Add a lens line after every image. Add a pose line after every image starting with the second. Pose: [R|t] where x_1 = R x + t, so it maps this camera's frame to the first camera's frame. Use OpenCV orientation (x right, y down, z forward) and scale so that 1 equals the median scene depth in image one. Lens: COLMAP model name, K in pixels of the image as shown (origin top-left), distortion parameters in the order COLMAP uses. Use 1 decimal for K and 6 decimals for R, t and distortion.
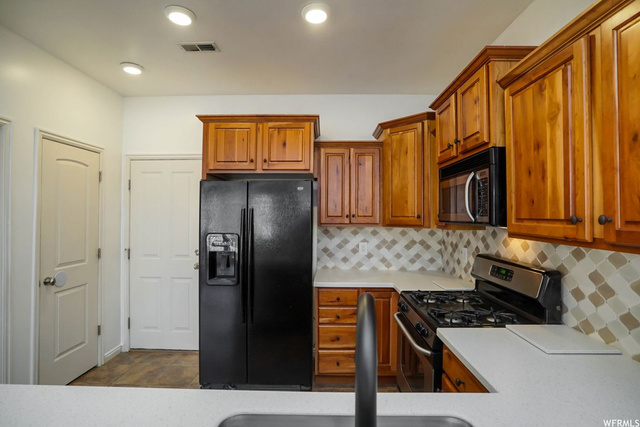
lens RADIAL K [[310.8, 0, 320.0], [0, 310.8, 213.5], [0, 0, 1]] dist [-0.014366, 0.000479]
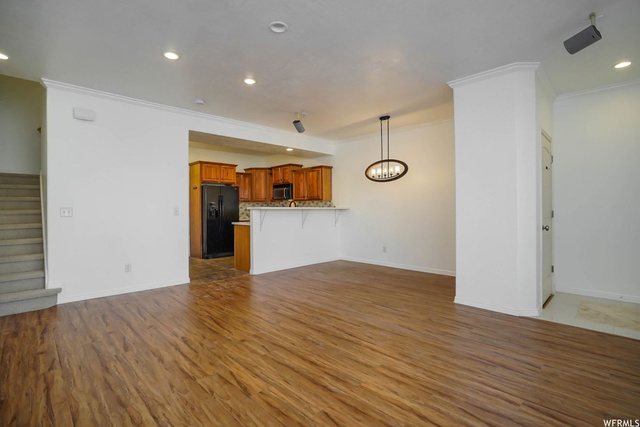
lens RADIAL K [[305.4, 0, 320.0], [0, 305.4, 213.5], [0, 0, 1]] dist [-0.061393, 0.028527]
pose [[0.703961, -0.015268, 0.710074, -1.667954], [0.004869, 0.999849, 0.016672, 0.123143], [-0.710222, -0.008279, 0.703929, -1.797243]]
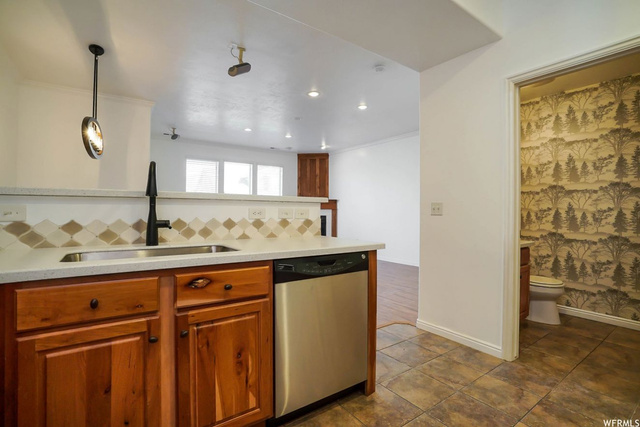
lens RADIAL K [[305.4, 0, 320.0], [0, 305.4, 213.5], [0, 0, 1]] dist [-0.002245, -0.000010]
pose [[-0.808360, -0.007456, -0.588642, 0.136655], [-0.012166, 0.999918, 0.004042, 0.156975], [0.588563, 0.010429, -0.808384, 0.925791]]
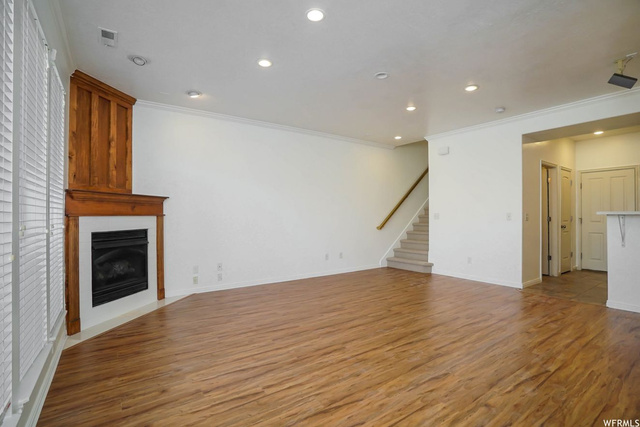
lens RADIAL K [[305.4, 0, 320.0], [0, 305.4, 213.5], [0, 0, 1]] dist [-0.061393, 0.028527]
pose [[0.581097, -0.009953, -0.813774, -0.065661], [0.004471, 0.999949, -0.009038, 0.130923], [0.813822, 0.001613, 0.581112, -1.990495]]
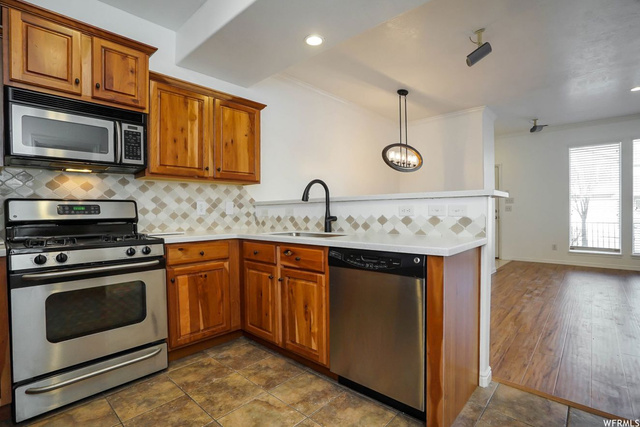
lens RADIAL K [[310.8, 0, 320.0], [0, 310.8, 213.5], [0, 0, 1]] dist [-0.014366, 0.000479]
pose [[-0.750357, 0.002795, 0.661027, -0.647742], [0.009050, 0.999941, 0.006045, 0.162722], [-0.660971, 0.010519, -0.750337, 0.989813]]
